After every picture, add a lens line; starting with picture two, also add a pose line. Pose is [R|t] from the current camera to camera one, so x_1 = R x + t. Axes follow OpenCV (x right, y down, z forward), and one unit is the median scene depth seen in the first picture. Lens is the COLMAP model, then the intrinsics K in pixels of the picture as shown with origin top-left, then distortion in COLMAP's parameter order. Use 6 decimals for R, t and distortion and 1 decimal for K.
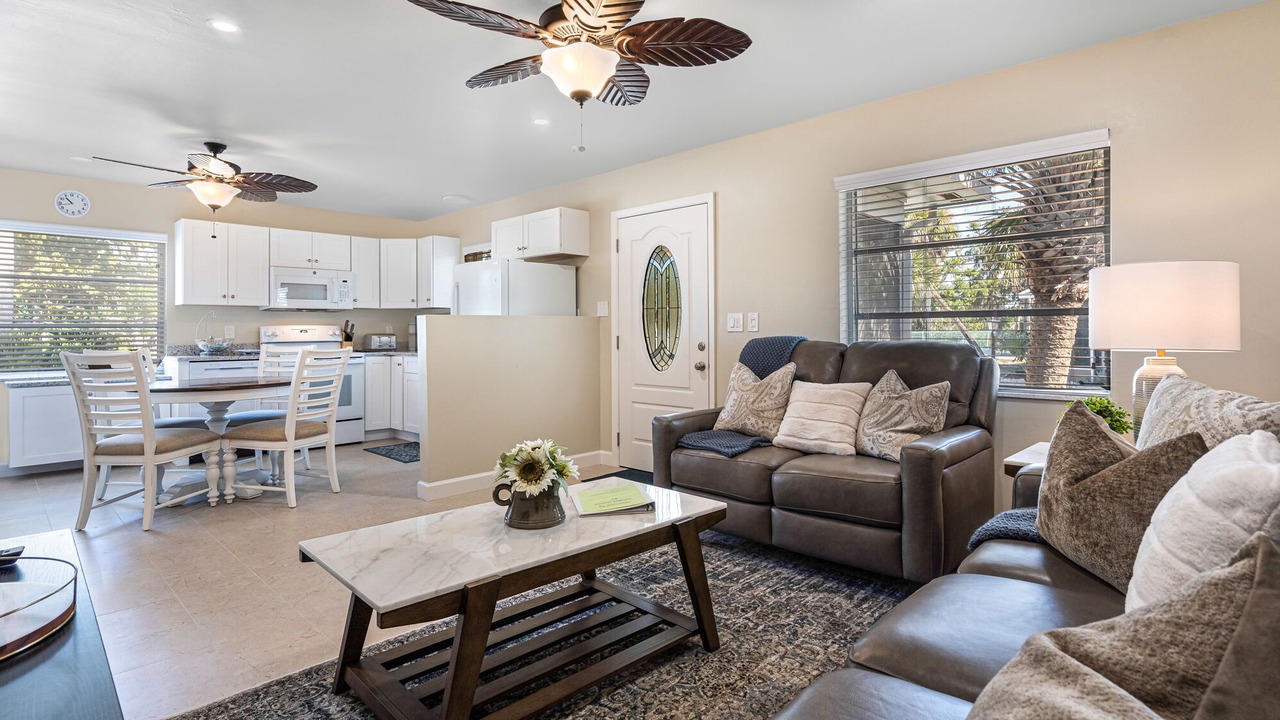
lens RADIAL K [[637.0, 0, 646.5], [0, 637.0, 327.9], [0, 0, 1]] dist [-0.000087, 0.000095]
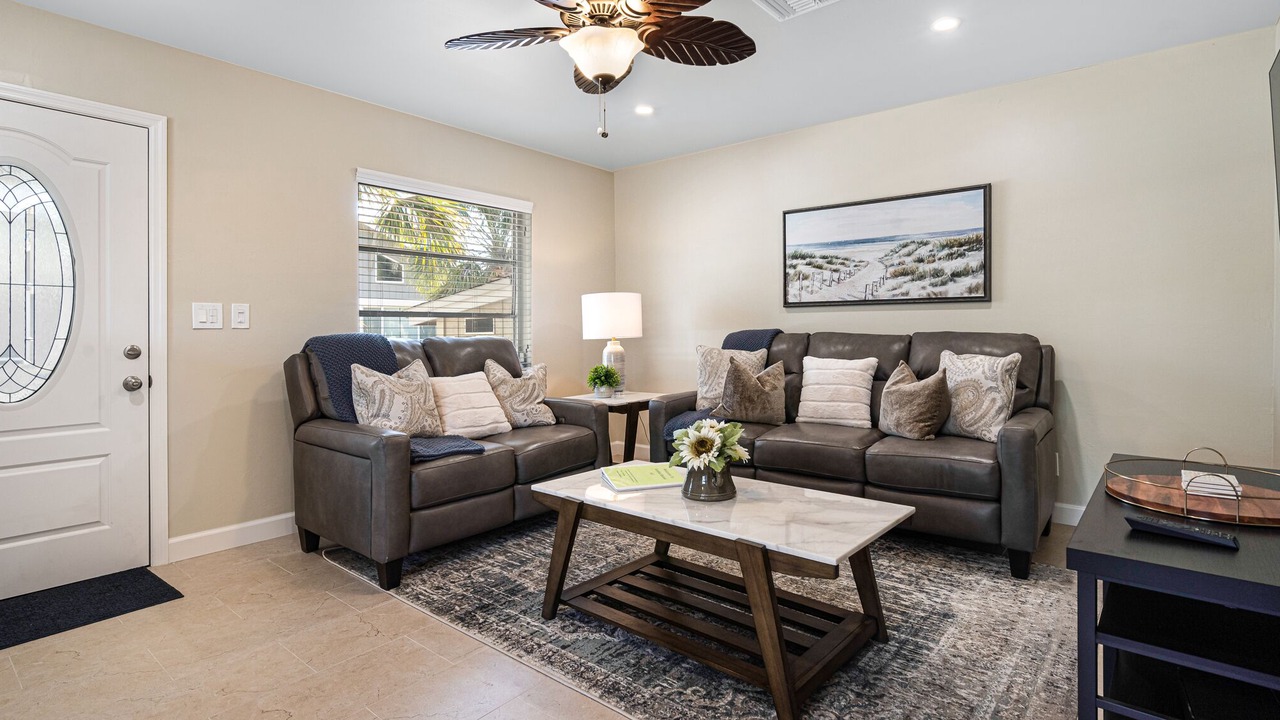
lens RADIAL K [[637.0, 0, 646.5], [0, 637.0, 327.9], [0, 0, 1]] dist [-0.000087, 0.000095]
pose [[-0.088954, 0.005731, 0.996019, -0.907990], [-0.001710, 0.999981, -0.005906, 0.012624], [-0.996034, -0.002229, -0.088943, 0.858688]]
